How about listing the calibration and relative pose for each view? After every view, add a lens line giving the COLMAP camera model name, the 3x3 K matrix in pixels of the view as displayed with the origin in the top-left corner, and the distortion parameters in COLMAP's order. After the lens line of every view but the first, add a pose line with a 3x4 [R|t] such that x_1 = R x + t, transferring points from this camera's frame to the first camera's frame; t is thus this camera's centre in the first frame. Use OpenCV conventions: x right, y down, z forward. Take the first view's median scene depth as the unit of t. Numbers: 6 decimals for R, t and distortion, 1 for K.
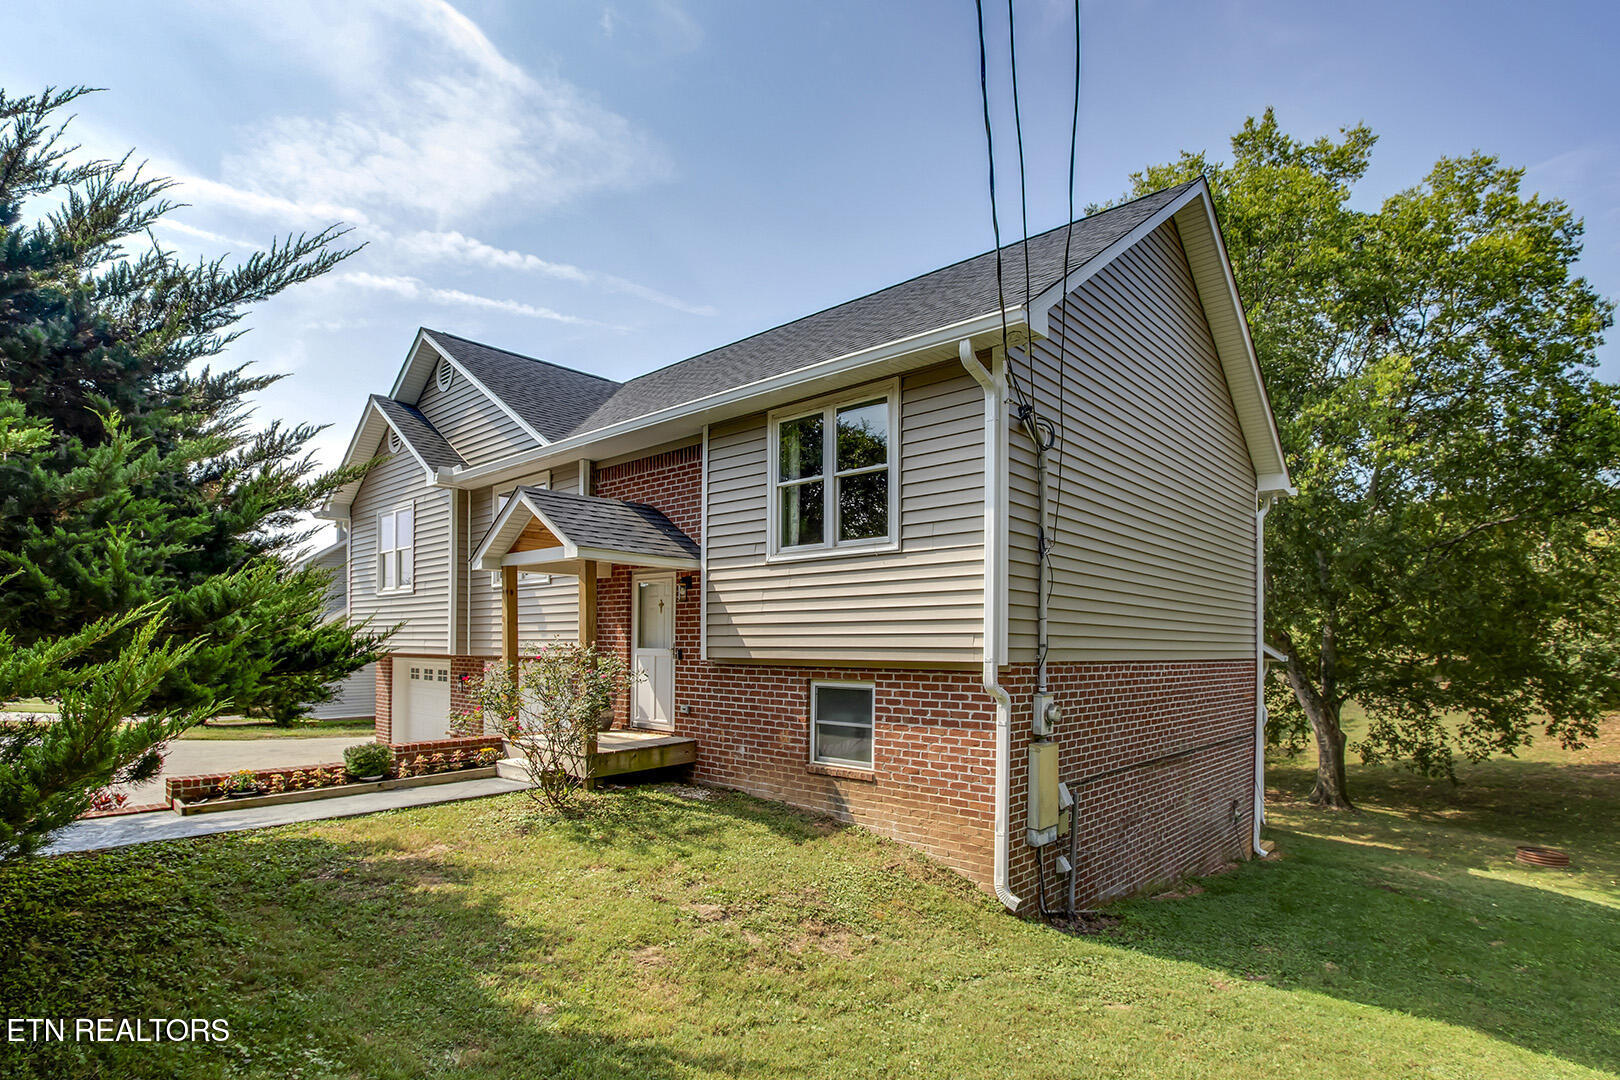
lens RADIAL K [[802.4, 0, 814.8], [0, 802.4, 643.1], [0, 0, 1]] dist [-0.029634, -0.000124]
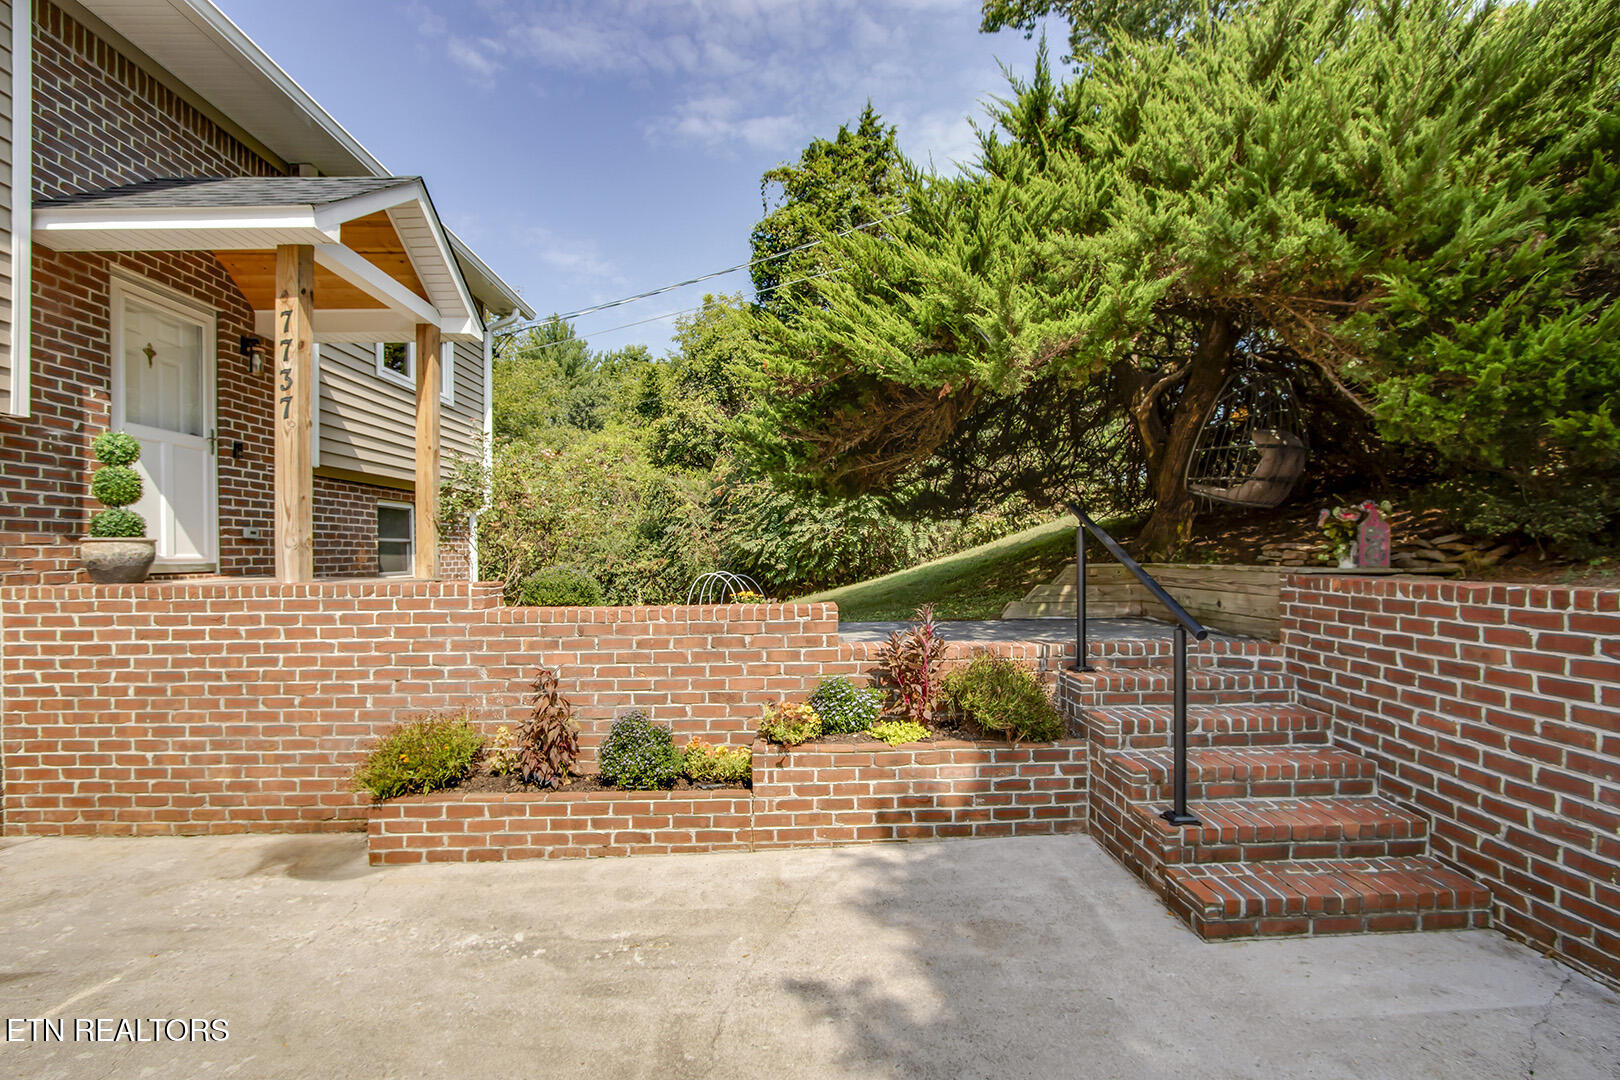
lens RADIAL K [[738.9, 0, 808.5], [0, 738.9, 558.0], [0, 0, 1]] dist [-0.022231, -0.000258]
pose [[-0.692218, -0.000620, 0.721688, -0.934842], [0.009335, 0.999908, 0.009812, 0.102357], [-0.721628, 0.013529, -0.692149, 1.090267]]
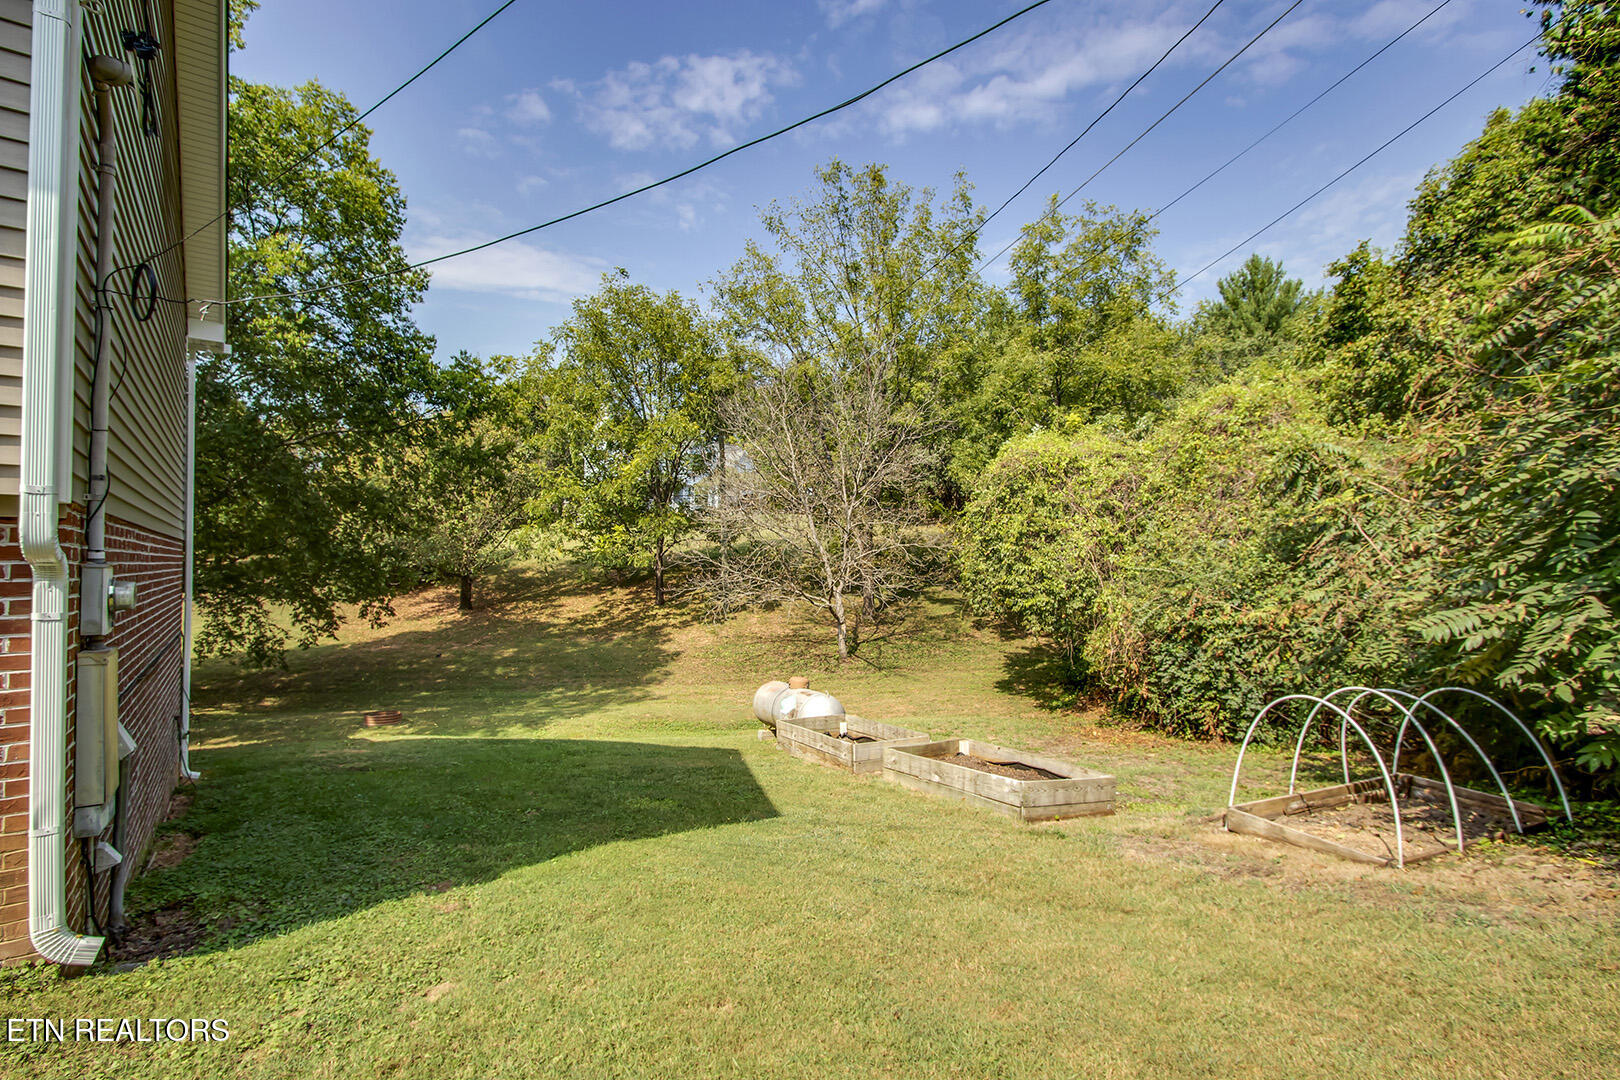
lens RADIAL K [[737.4, 0, 829.9], [0, 737.4, 545.4], [0, 0, 1]] dist [-0.021220, -0.000179]
pose [[0.154083, 0.009754, 0.988010, -0.103741], [-0.002079, 0.999952, -0.009548, 0.040044], [-0.988056, -0.000582, 0.154096, 0.300330]]
